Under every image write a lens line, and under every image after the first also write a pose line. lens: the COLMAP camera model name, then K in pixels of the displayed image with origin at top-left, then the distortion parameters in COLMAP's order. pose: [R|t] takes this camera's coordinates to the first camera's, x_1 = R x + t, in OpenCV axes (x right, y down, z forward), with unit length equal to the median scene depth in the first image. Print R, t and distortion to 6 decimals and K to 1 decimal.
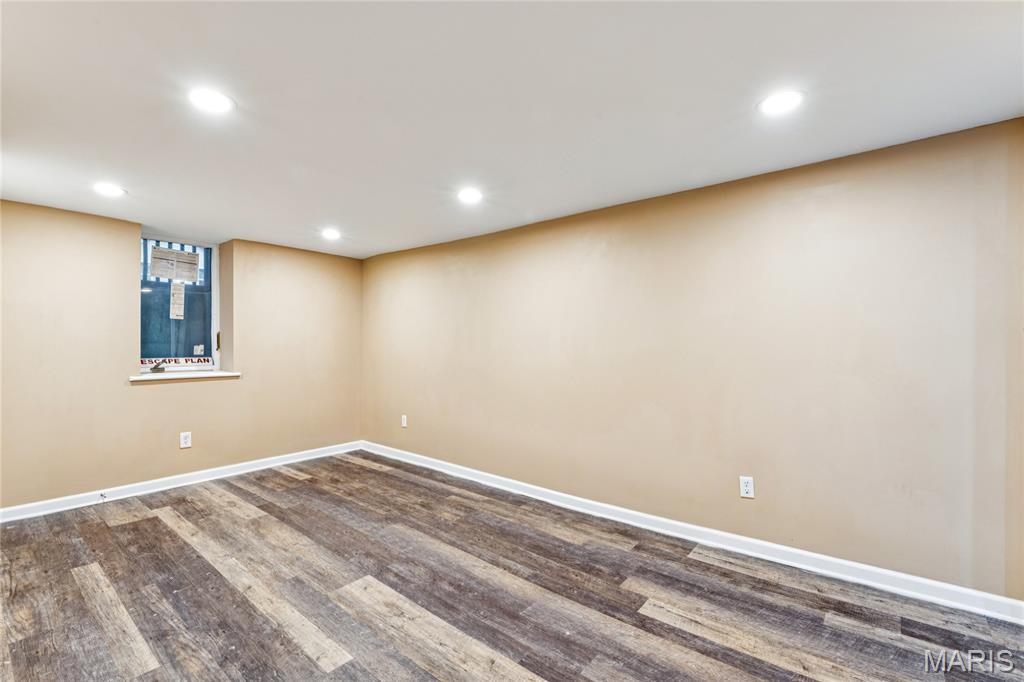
lens RADIAL K [[461.6, 0, 514.8], [0, 461.6, 343.8], [0, 0, 1]] dist [0.000588, 0.001172]
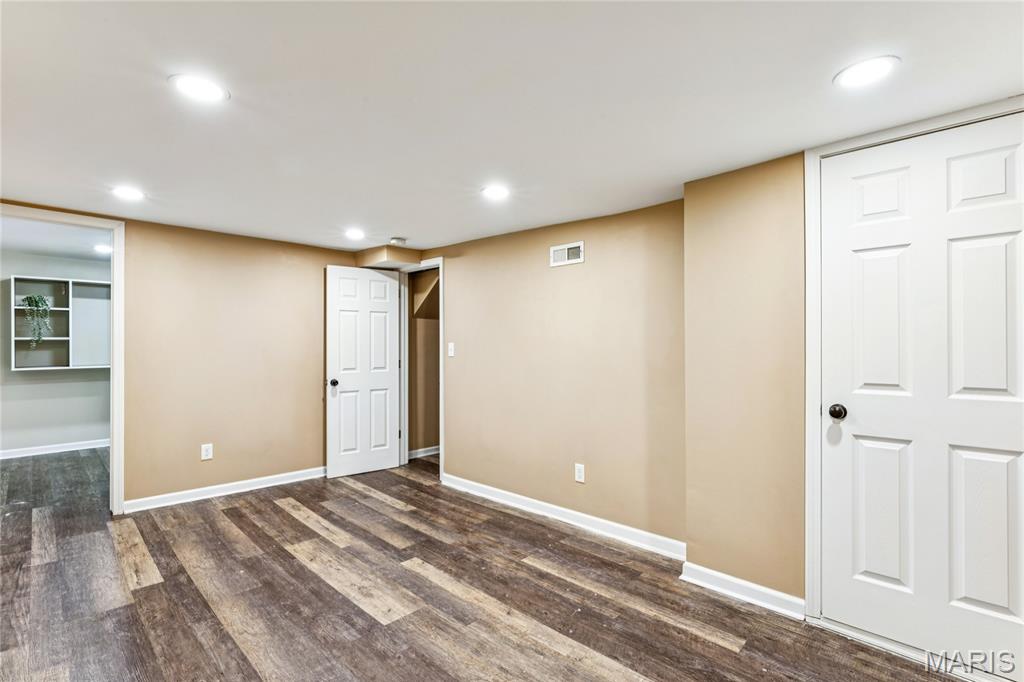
lens RADIAL K [[461.6, 0, 509.8], [0, 461.6, 339.8], [0, 0, 1]] dist [0.000588, 0.001172]
pose [[-0.995947, -0.005659, 0.089761, -0.677534], [-0.006563, 0.999931, -0.009781, -0.024753], [-0.089700, -0.010331, -0.995915, 2.004828]]
